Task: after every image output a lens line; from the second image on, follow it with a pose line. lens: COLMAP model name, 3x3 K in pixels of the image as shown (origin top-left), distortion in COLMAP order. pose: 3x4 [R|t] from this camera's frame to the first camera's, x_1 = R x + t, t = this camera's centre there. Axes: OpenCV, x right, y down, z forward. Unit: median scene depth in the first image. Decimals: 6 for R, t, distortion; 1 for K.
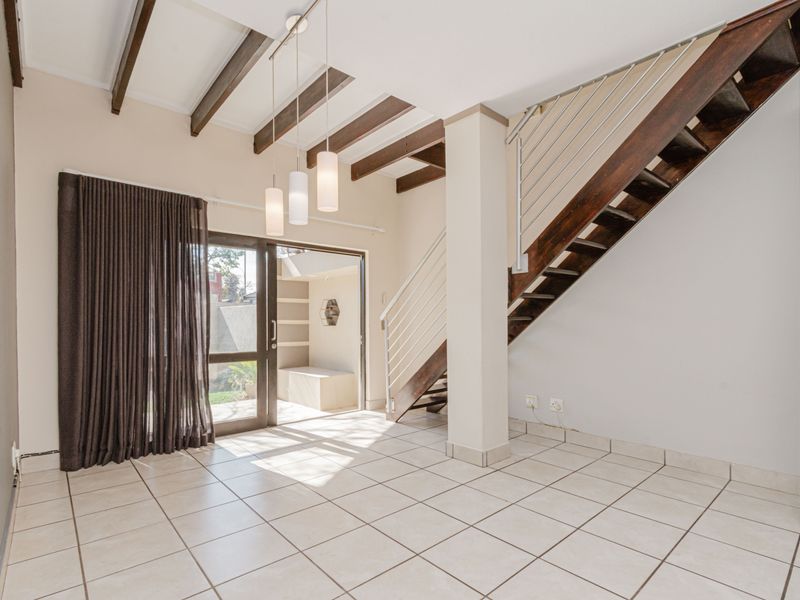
lens RADIAL K [[409.8, 0, 408.8], [0, 409.8, 319.1], [0, 0, 1]] dist [-0.000801, 0.000638]
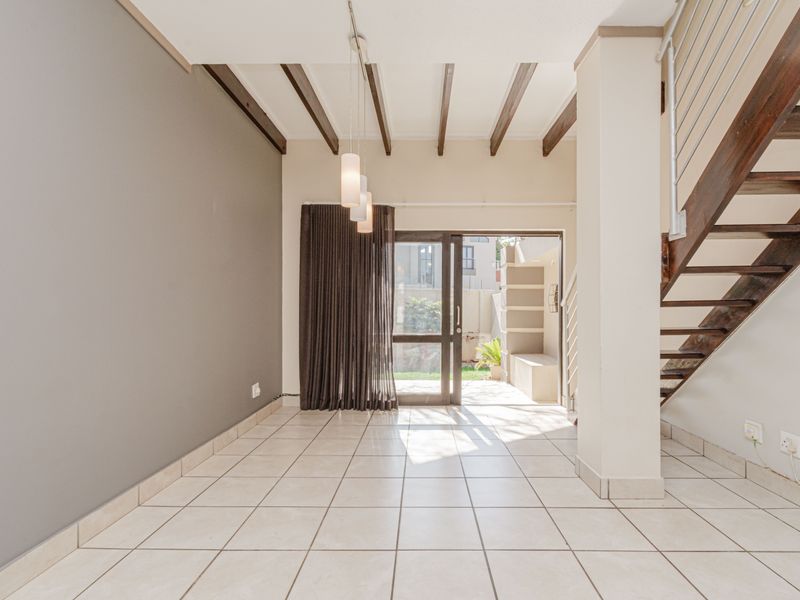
lens RADIAL K [[409.8, 0, 422.1], [0, 409.8, 305.0], [0, 0, 1]] dist [-0.000801, 0.000638]
pose [[0.739218, -0.000449, -0.673466, 0.373667], [-0.000061, 1.000000, -0.000733, 0.000290], [0.673466, 0.000583, 0.739218, 0.170182]]
